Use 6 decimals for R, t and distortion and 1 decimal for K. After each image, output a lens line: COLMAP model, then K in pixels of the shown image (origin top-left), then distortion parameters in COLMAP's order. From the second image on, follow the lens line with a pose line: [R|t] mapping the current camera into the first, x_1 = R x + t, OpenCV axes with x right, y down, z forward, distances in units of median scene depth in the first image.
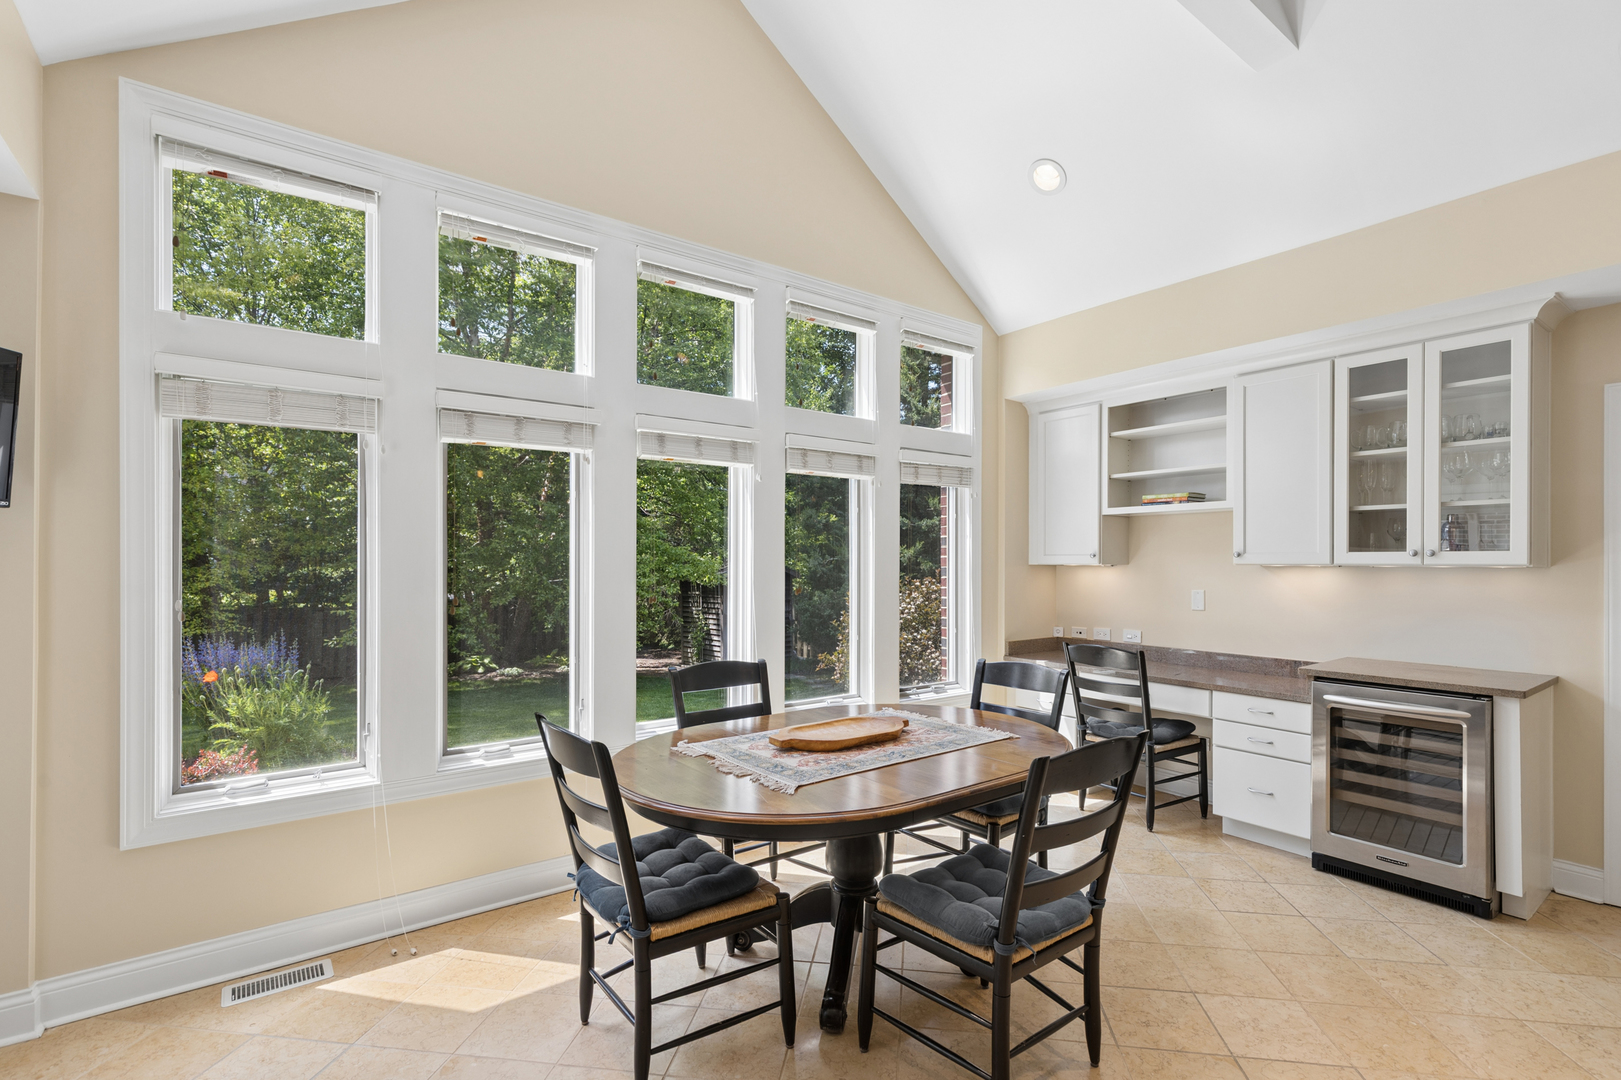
lens RADIAL K [[740.7, 0, 808.9], [0, 740.7, 554.7], [0, 0, 1]] dist [0.005031, 0.000365]
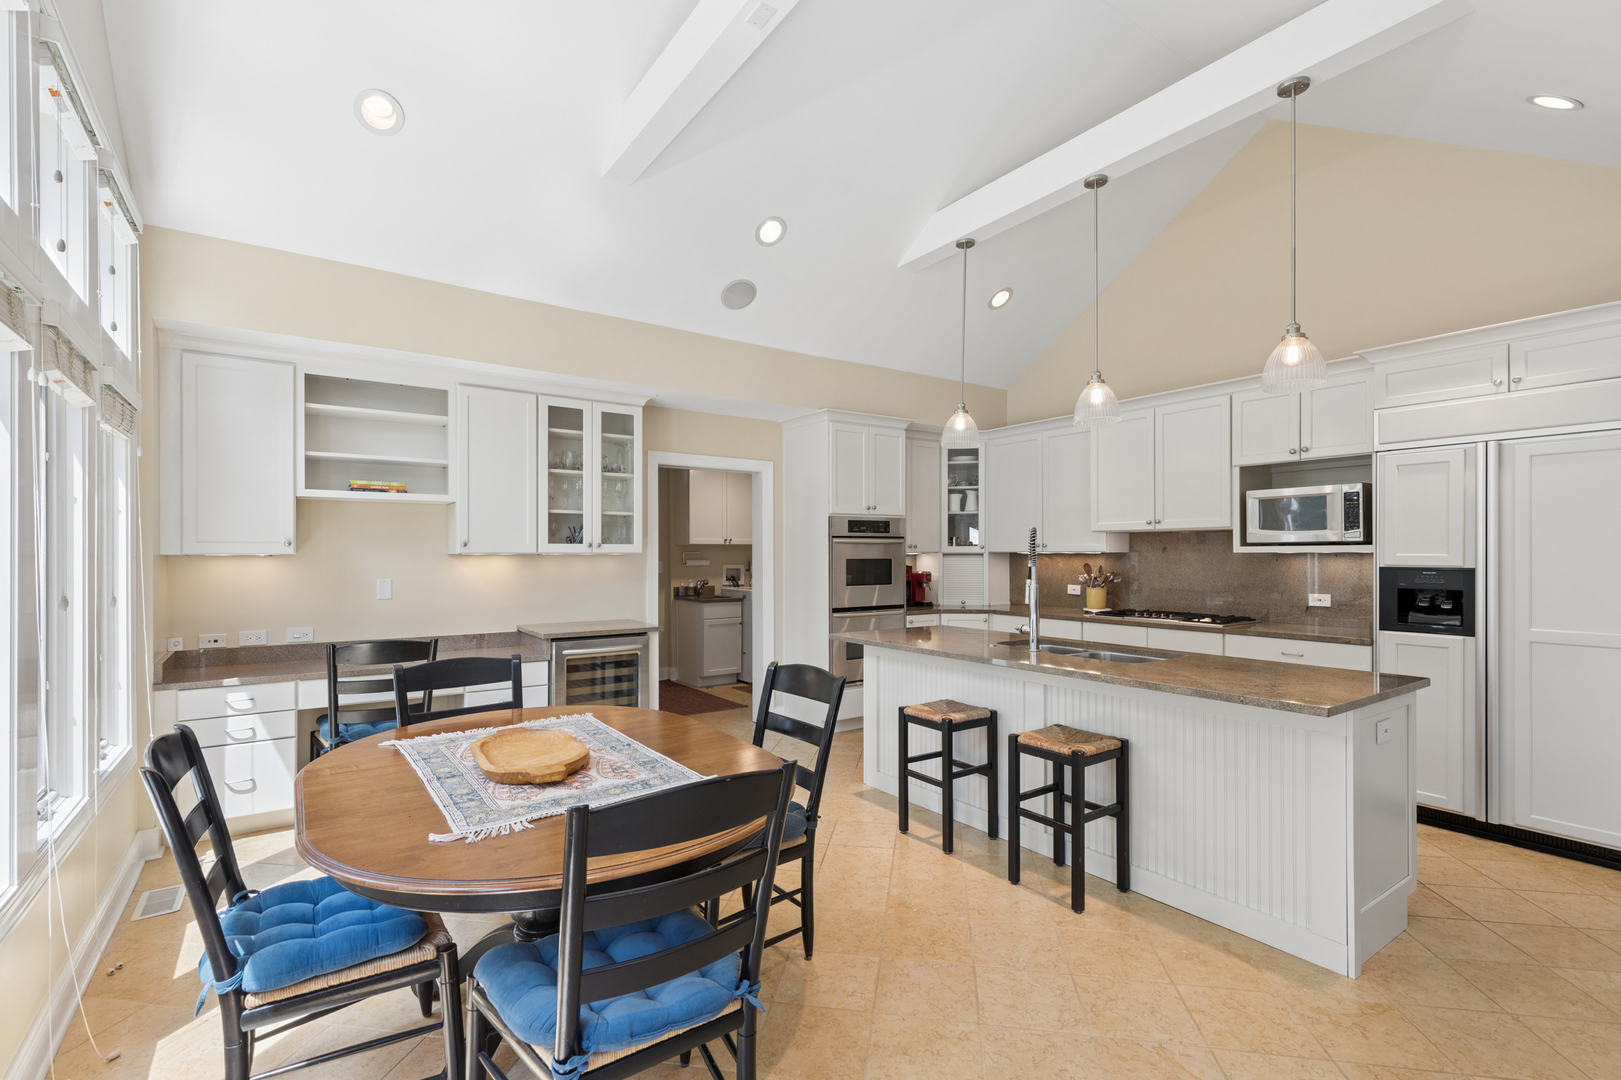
lens RADIAL K [[740.7, 0, 808.7], [0, 740.7, 550.8], [0, 0, 1]] dist [0.005031, 0.000365]
pose [[0.026631, 0.003284, 0.999640, -0.588140], [-0.009306, 0.999952, -0.003038, 0.008862], [-0.999602, -0.009221, 0.026660, 0.503484]]
